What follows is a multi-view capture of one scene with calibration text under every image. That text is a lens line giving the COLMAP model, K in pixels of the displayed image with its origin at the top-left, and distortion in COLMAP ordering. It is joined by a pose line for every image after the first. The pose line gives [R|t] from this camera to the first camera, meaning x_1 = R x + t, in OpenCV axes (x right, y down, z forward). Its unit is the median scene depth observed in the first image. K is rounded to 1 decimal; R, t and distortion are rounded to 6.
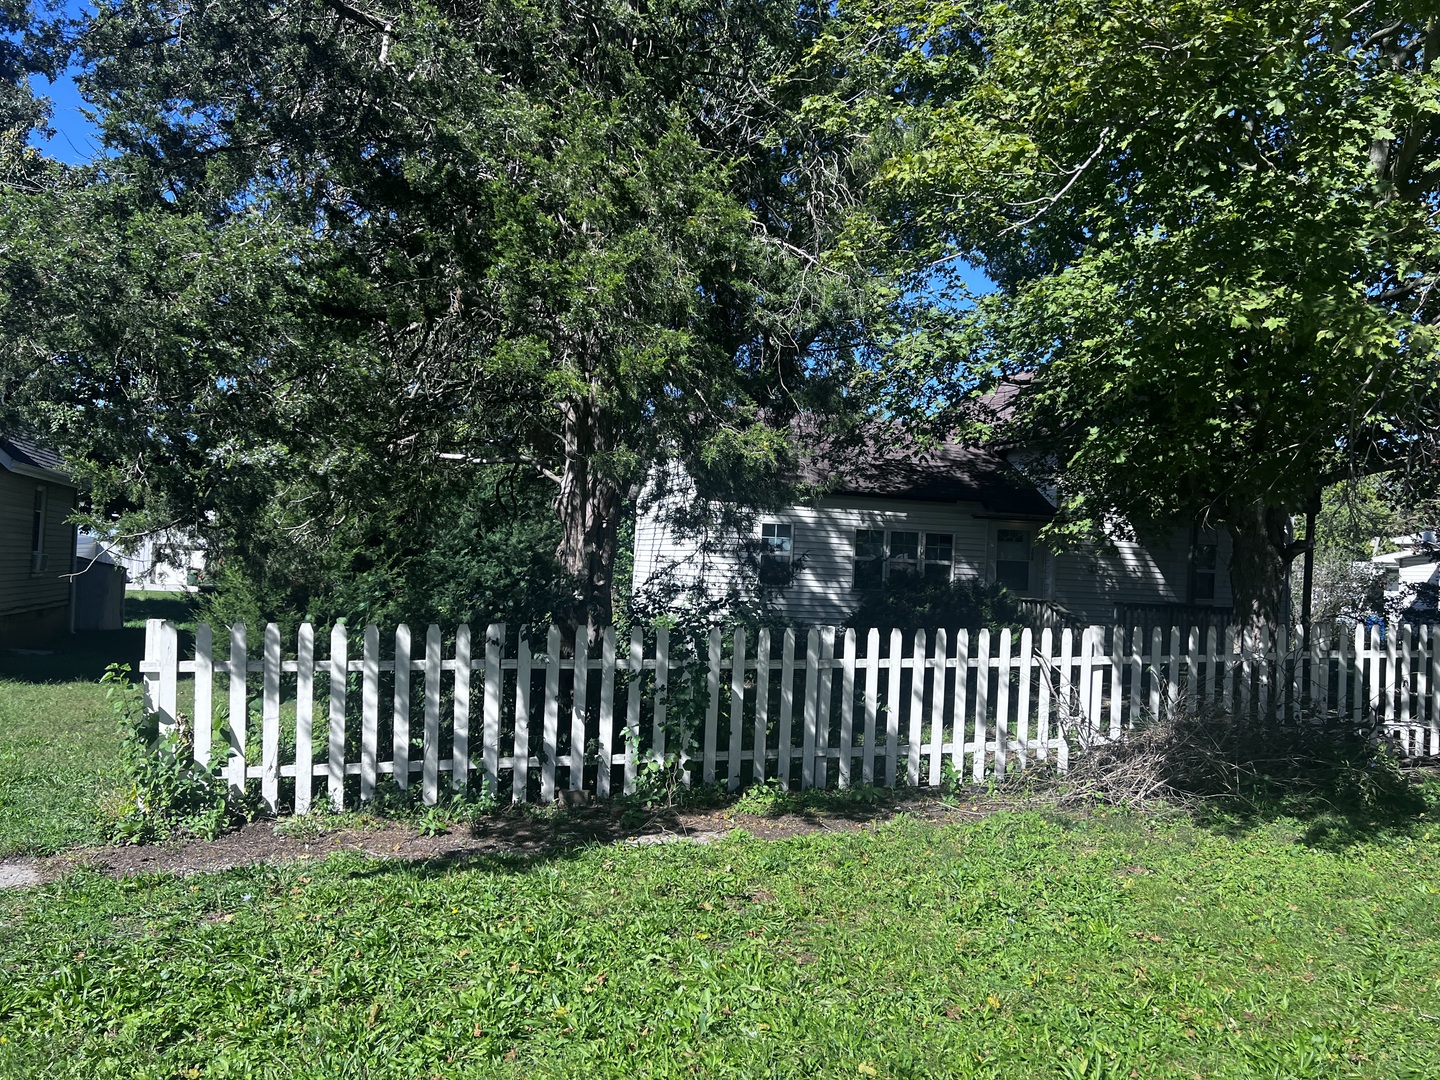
lens RADIAL K [[1071.7, 0, 712.4], [0, 1071.7, 540.8], [0, 0, 1]] dist [0.065448, -0.087943]
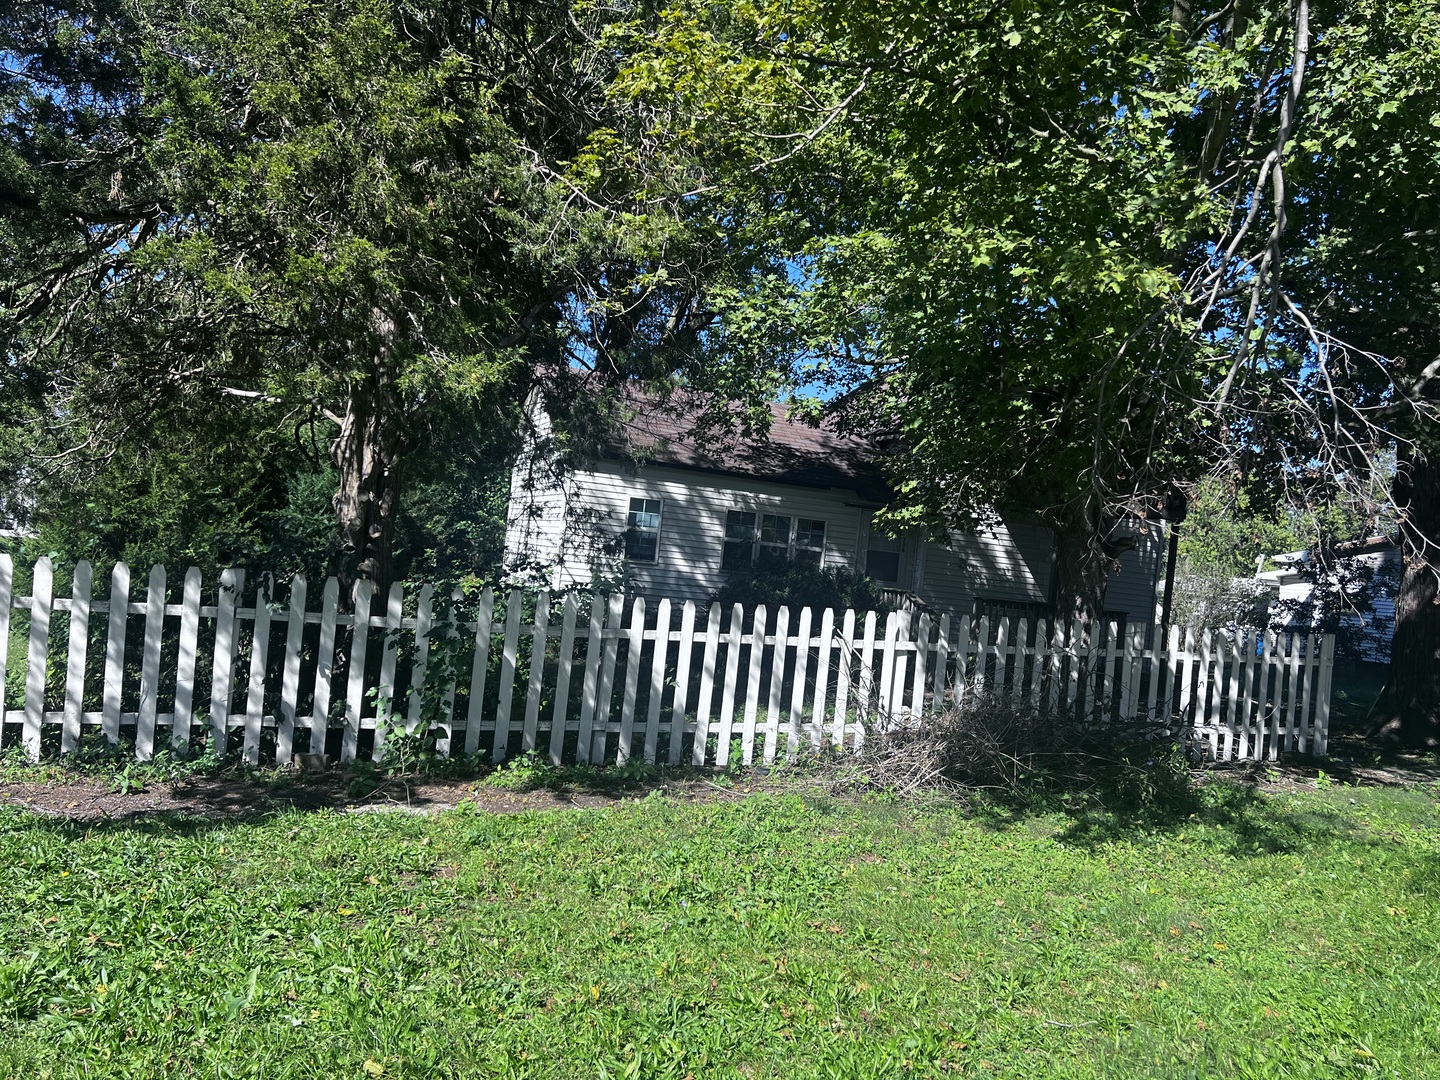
lens RADIAL K [[1071.6, 0, 718.4], [0, 1071.6, 529.3], [0, 0, 1]] dist [0.064547, -0.089826]
pose [[0.996045, 0.059132, 0.066323, 0.128513], [-0.059197, 0.998246, -0.000977, 0.017610], [-0.066264, -0.002953, 0.997798, 0.046636]]
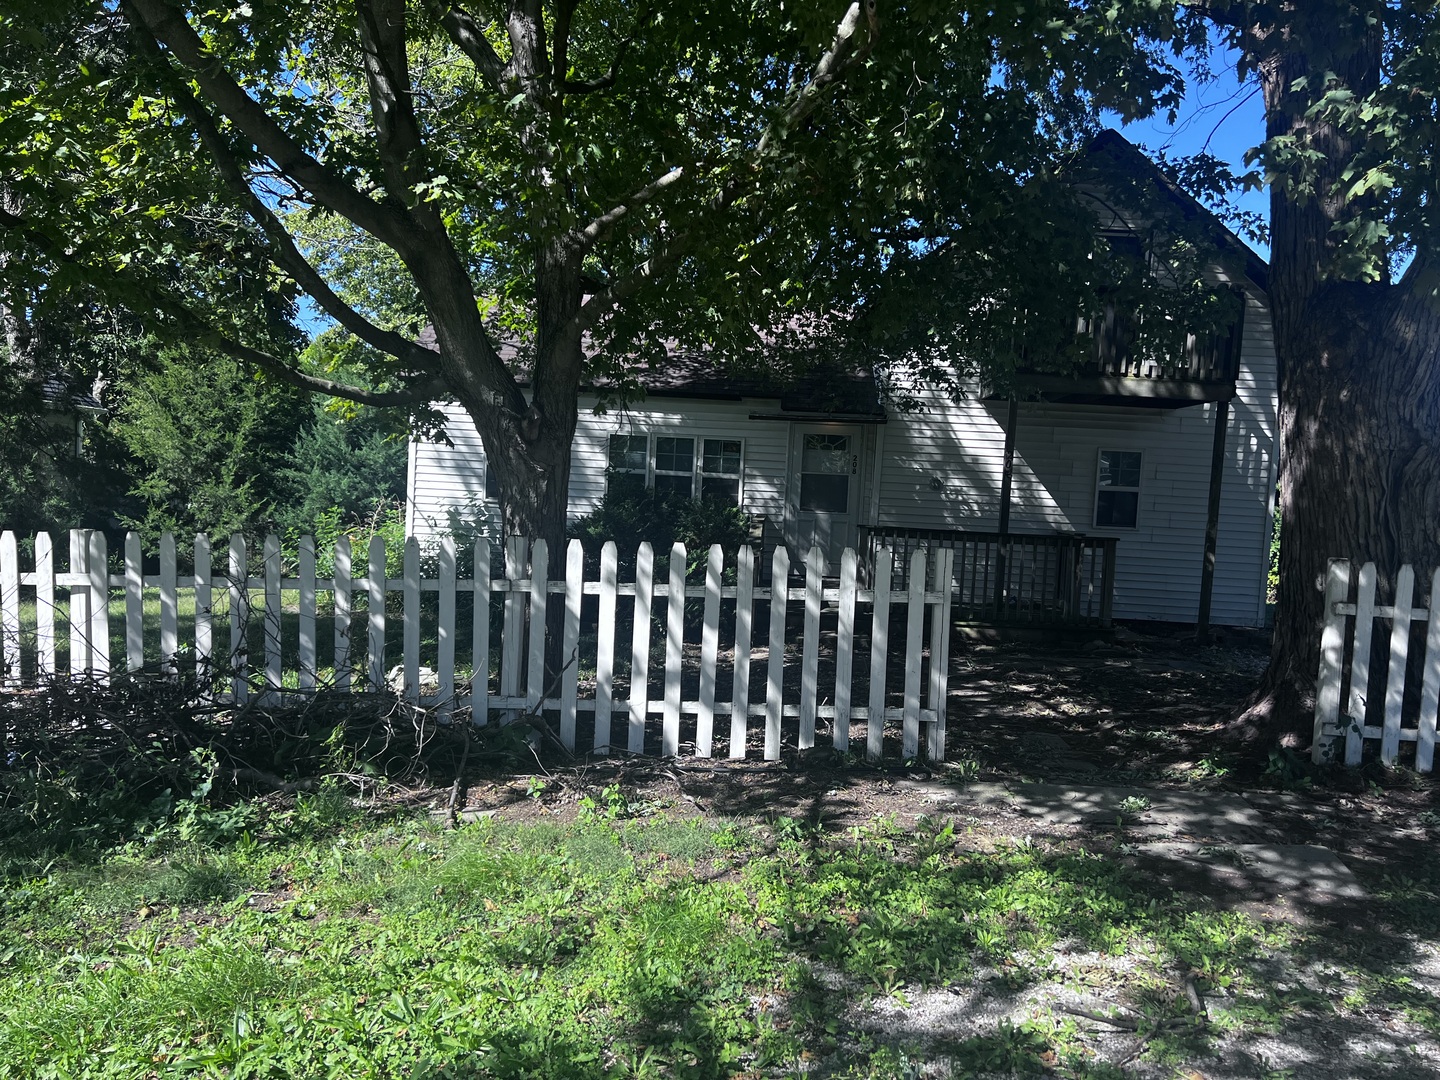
lens RADIAL K [[1067.2, 0, 723.6], [0, 1067.2, 572.2], [0, 0, 1]] dist [0.063699, -0.078686]
pose [[0.941816, 0.029976, -0.334790, 1.031809], [-0.001211, 0.996312, 0.085799, 0.050086], [0.336127, -0.080401, 0.938379, 0.532298]]
